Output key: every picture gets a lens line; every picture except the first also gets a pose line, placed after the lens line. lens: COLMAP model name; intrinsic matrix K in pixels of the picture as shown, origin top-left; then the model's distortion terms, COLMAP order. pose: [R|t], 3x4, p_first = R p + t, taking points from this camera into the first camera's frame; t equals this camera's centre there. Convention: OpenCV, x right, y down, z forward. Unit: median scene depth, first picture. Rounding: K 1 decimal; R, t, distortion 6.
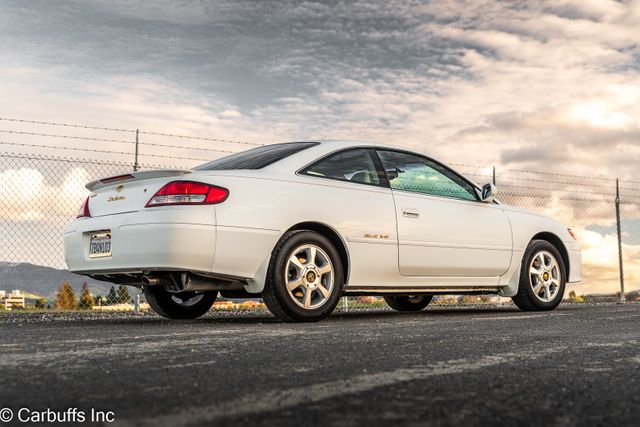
lens RADIAL K [[968.9, 0, 320.0], [0, 968.9, 213.5], [0, 0, 1]] dist [0.037308, 0.029627]
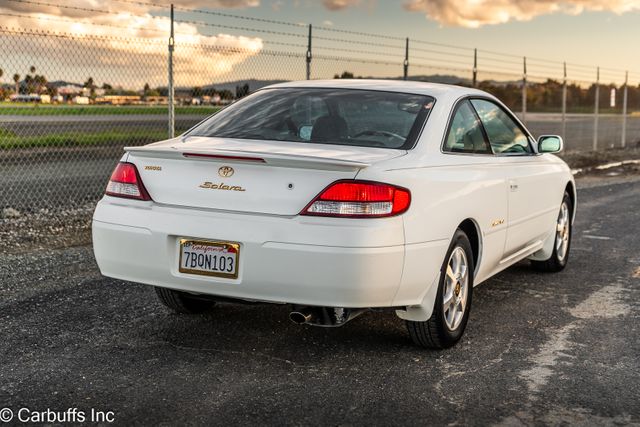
lens RADIAL K [[1066.3, 0, 321.0], [0, 1066.3, 175.3], [0, 0, 1]] dist [0.015897, -0.028155]
pose [[0.906570, 0.008323, 0.421974, -0.455549], [-0.081454, 0.984459, 0.155579, -0.143302], [-0.414122, -0.175415, 0.893159, 0.296955]]
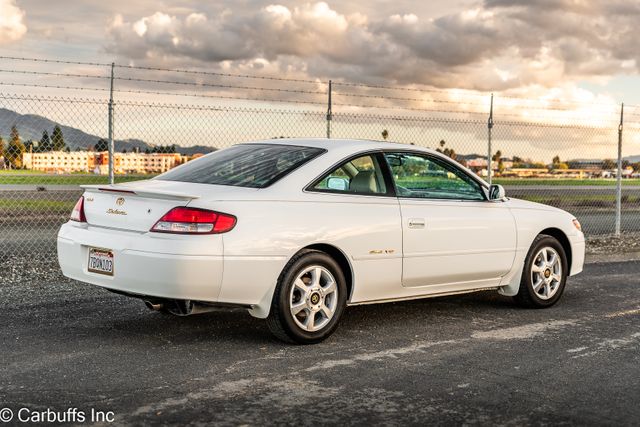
lens RADIAL K [[1082.5, 0, 320.0], [0, 1082.5, 213.5], [0, 0, 1]] dist [0.042213, -0.024329]
pose [[0.998474, 0.035769, 0.042074, -0.052419], [-0.041587, 0.988302, 0.146727, -0.177048], [-0.036334, -0.148252, 0.988282, -0.069755]]
